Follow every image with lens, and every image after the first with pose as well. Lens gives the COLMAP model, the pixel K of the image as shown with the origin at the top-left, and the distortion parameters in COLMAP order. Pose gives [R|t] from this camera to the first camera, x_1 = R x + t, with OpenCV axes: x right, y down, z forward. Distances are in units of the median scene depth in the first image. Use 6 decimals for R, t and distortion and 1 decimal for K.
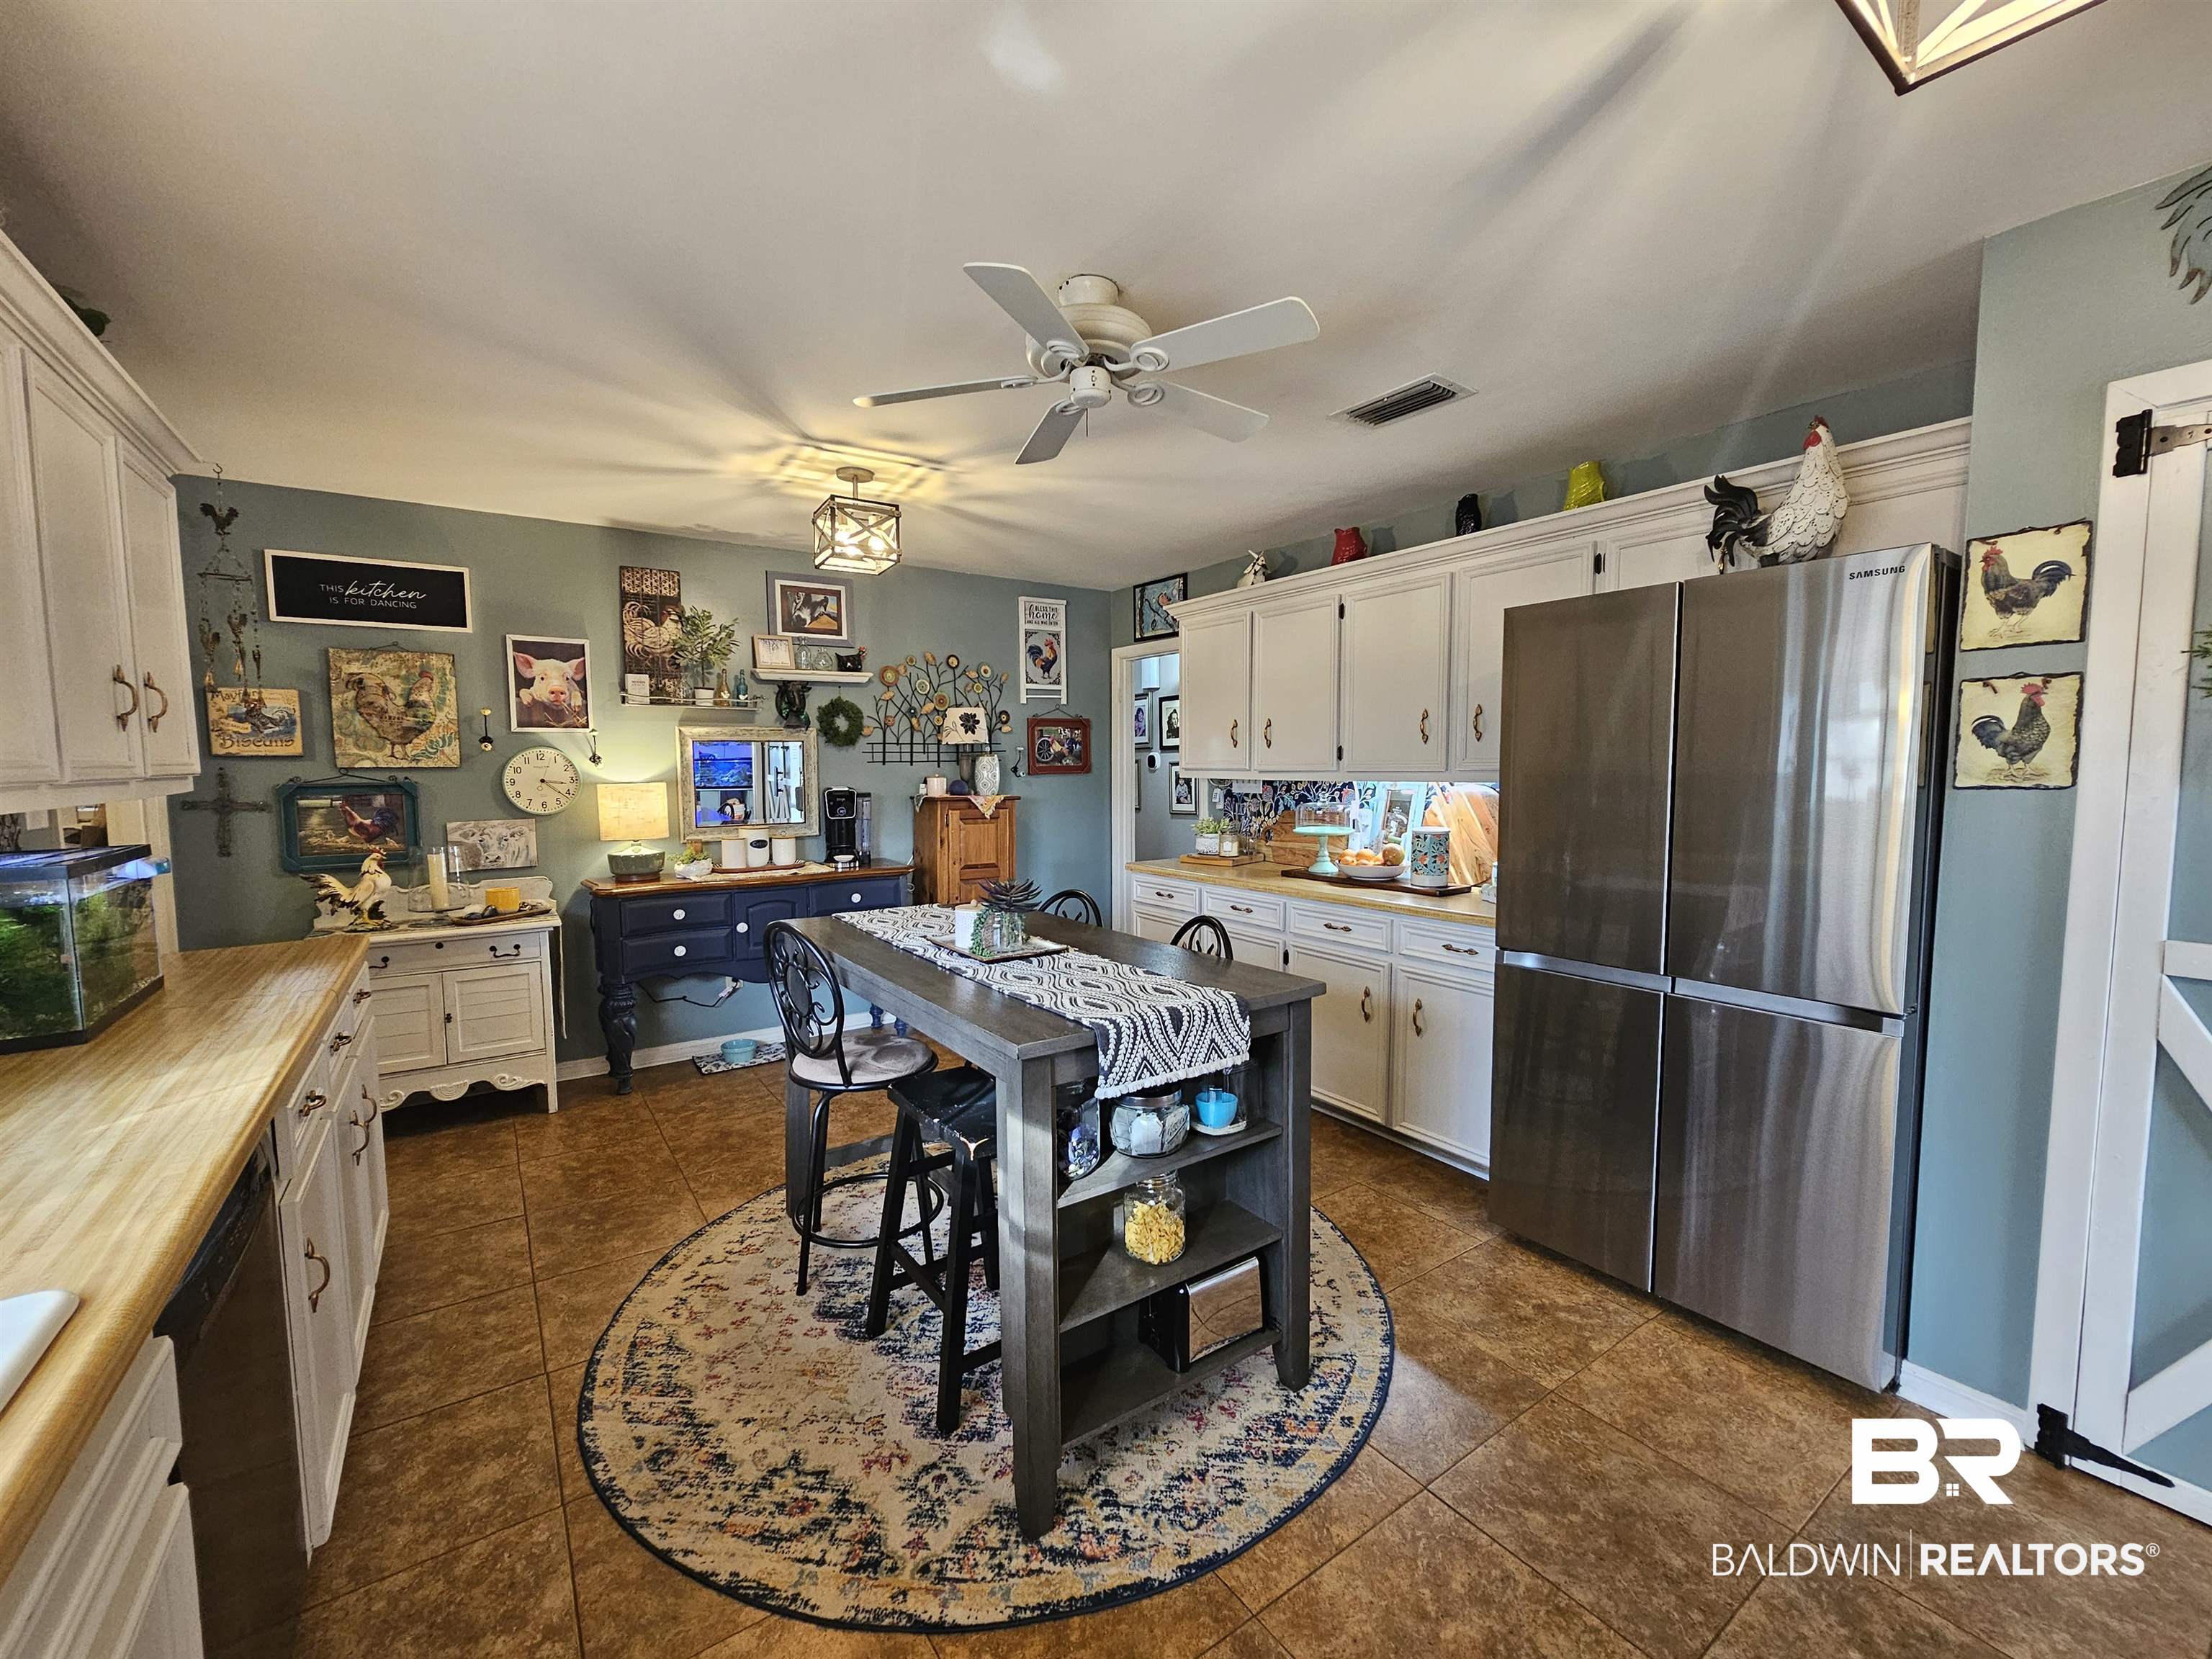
lens RADIAL K [[904.8, 0, 1104.7], [0, 904.8, 829.9], [0, 0, 1]] dist [-0.005338, 0.001672]
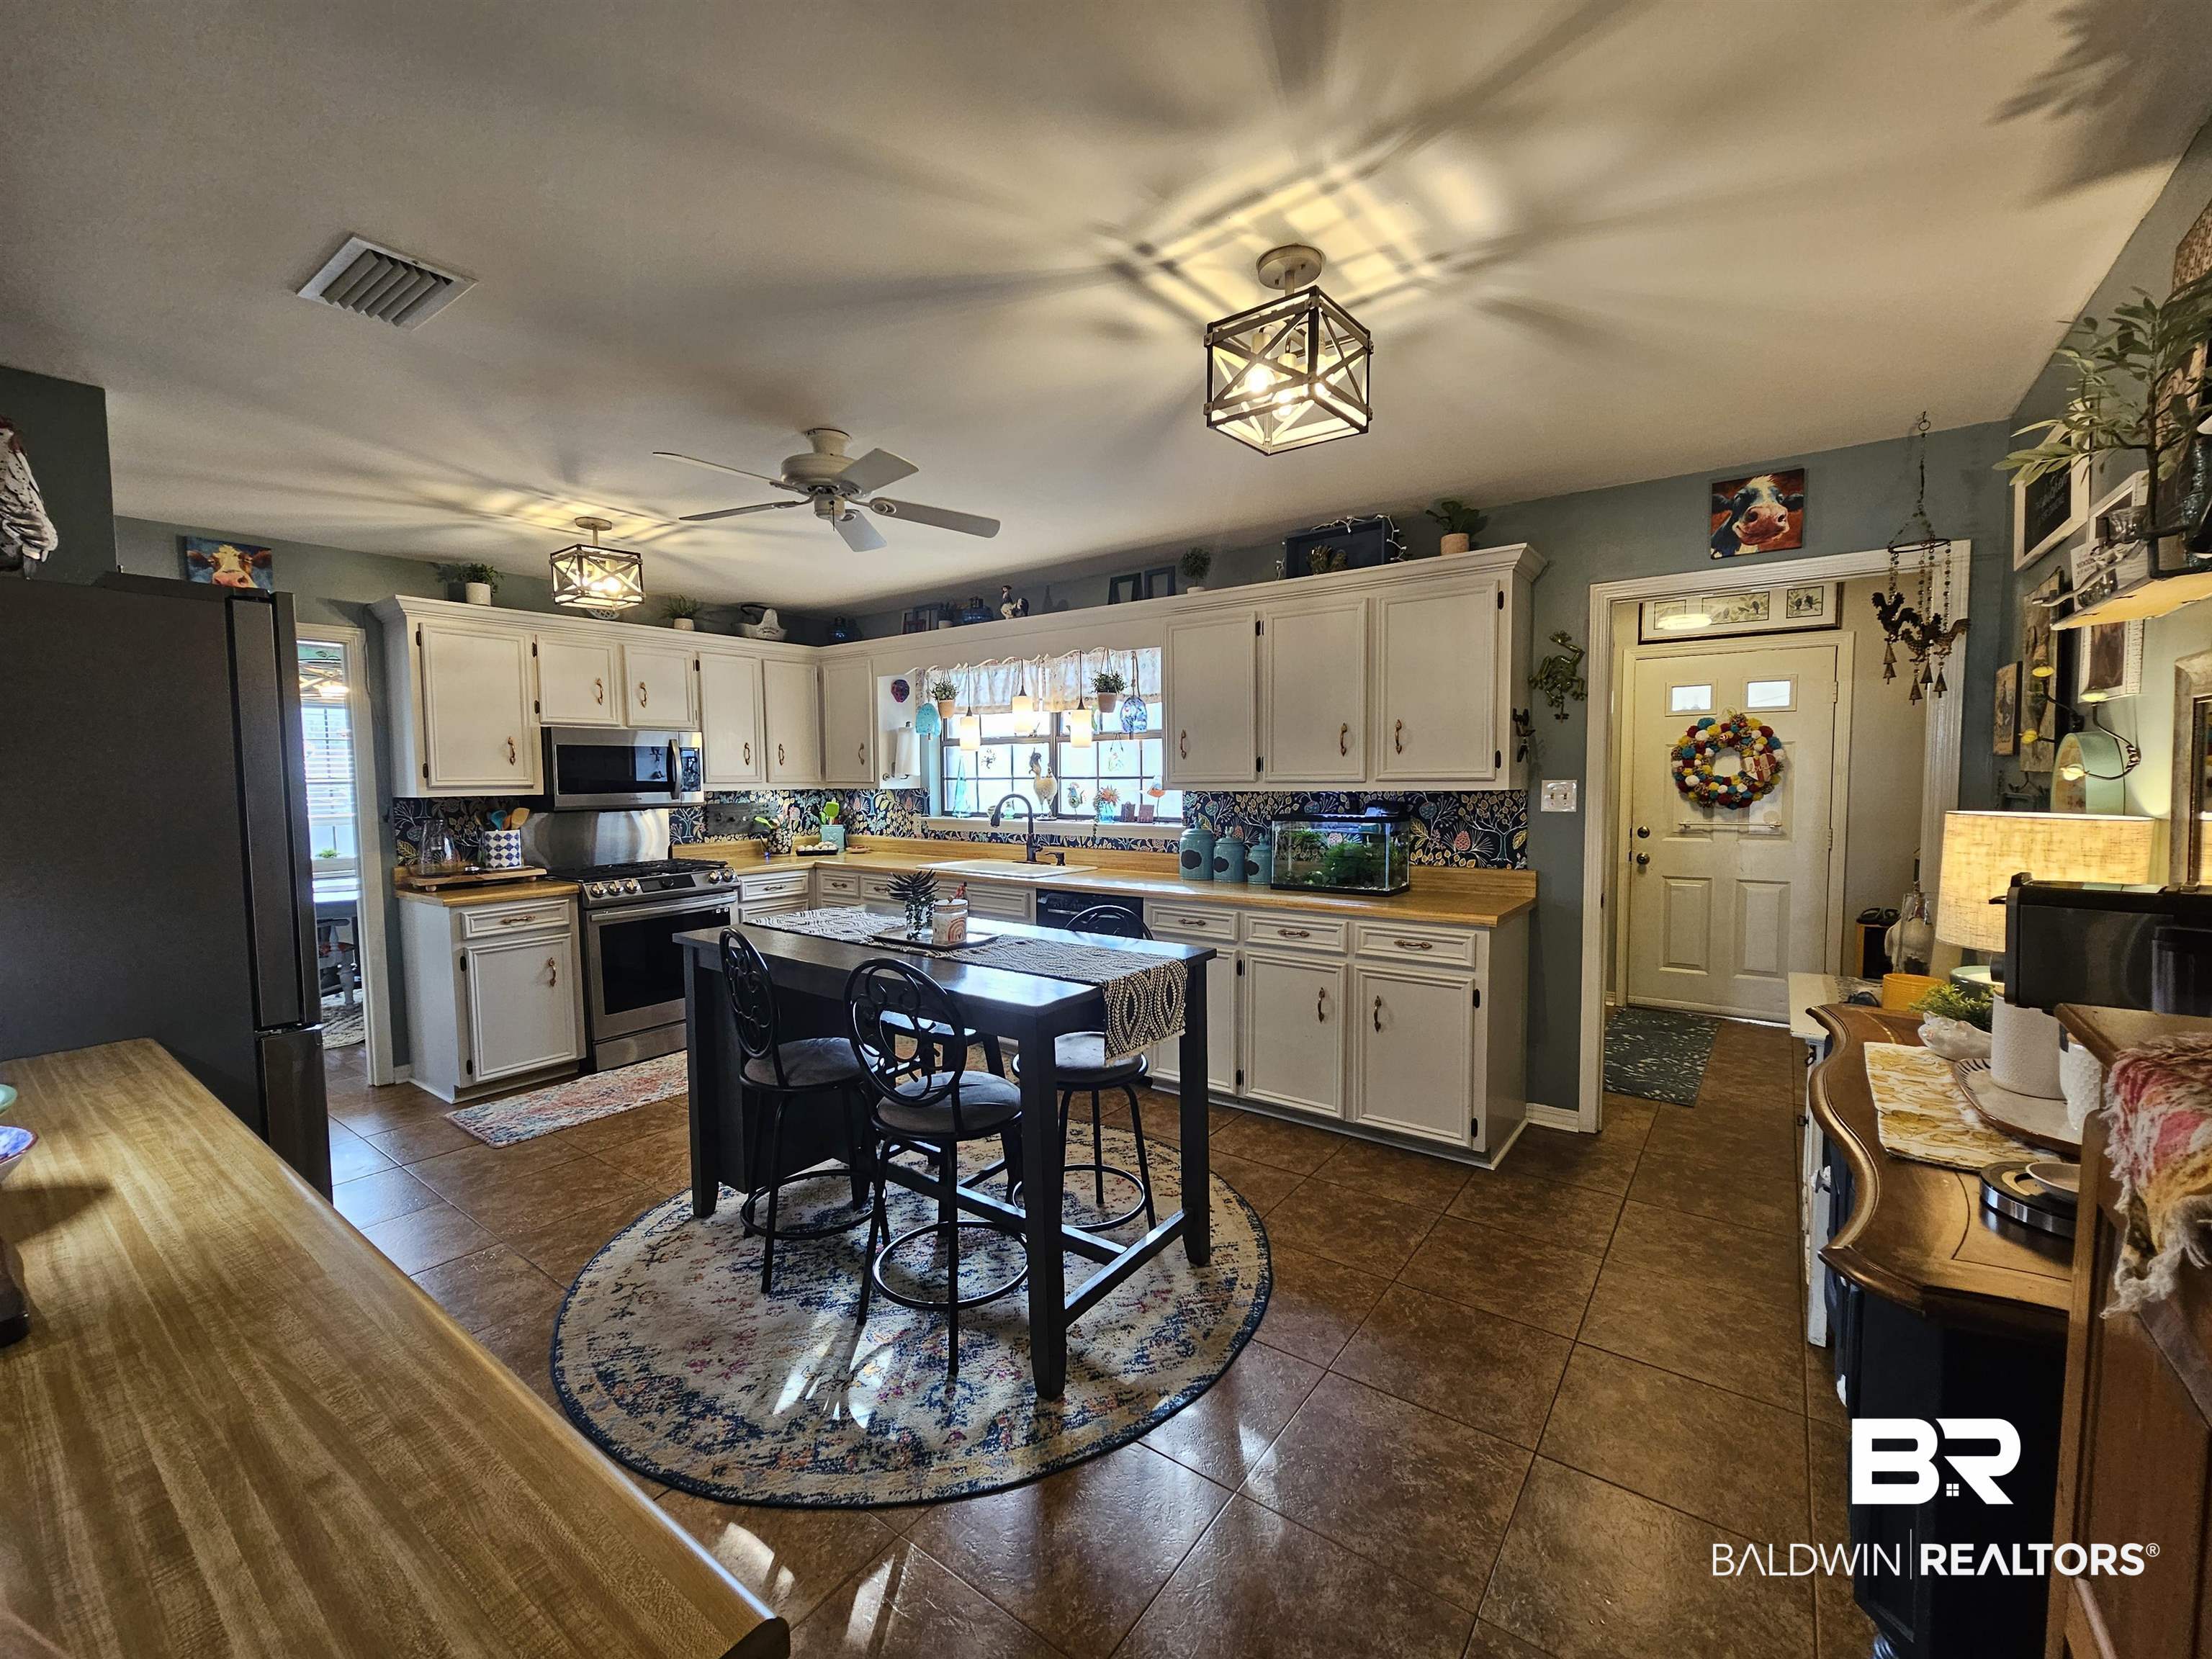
lens RADIAL K [[904.8, 0, 1113.7], [0, 904.8, 829.9], [0, 0, 1]] dist [-0.005338, 0.001672]
pose [[-0.946565, 0.034764, -0.320634, 0.022800], [-0.009195, 0.990861, 0.134576, -0.128650], [0.322382, 0.130333, -0.937594, 1.656203]]
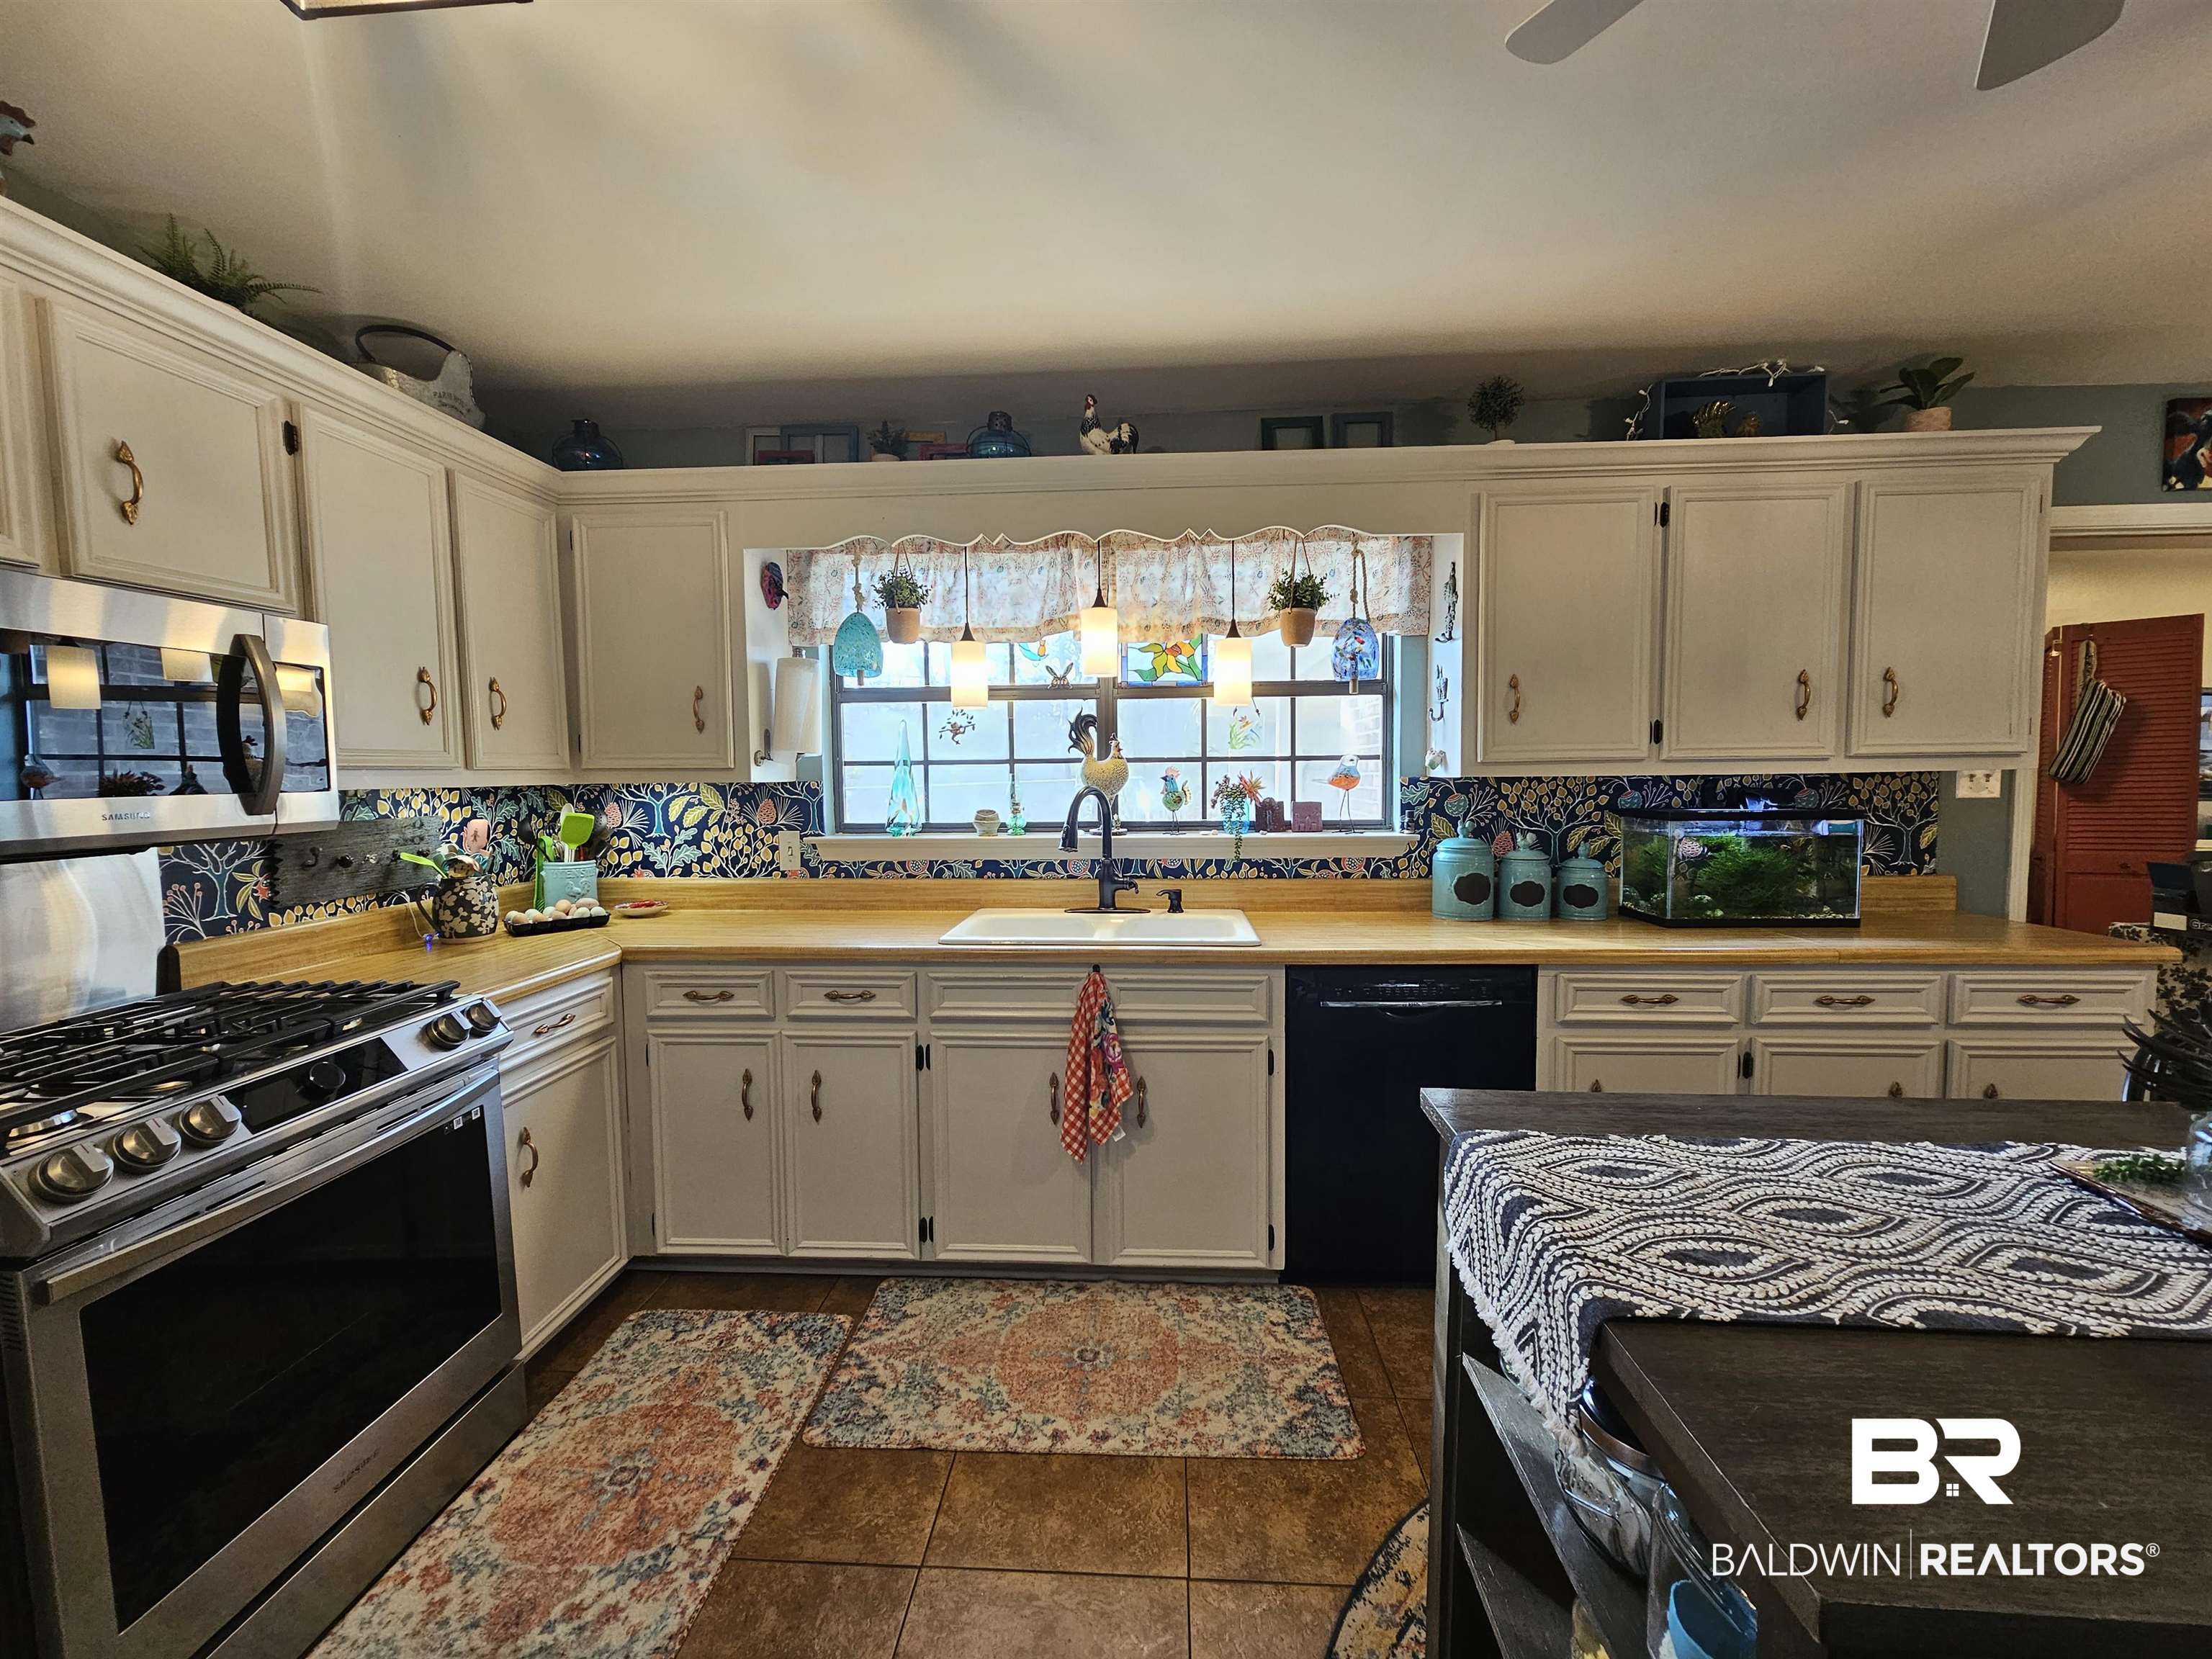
lens RADIAL K [[904.8, 0, 1105.0], [0, 904.8, 830.1], [0, 0, 1]] dist [-0.005338, 0.001672]
pose [[-0.616123, 0.067223, -0.784776, 0.354559], [-0.045454, 0.991656, 0.120630, -0.038909], [0.786337, 0.109995, -0.607927, 0.622019]]
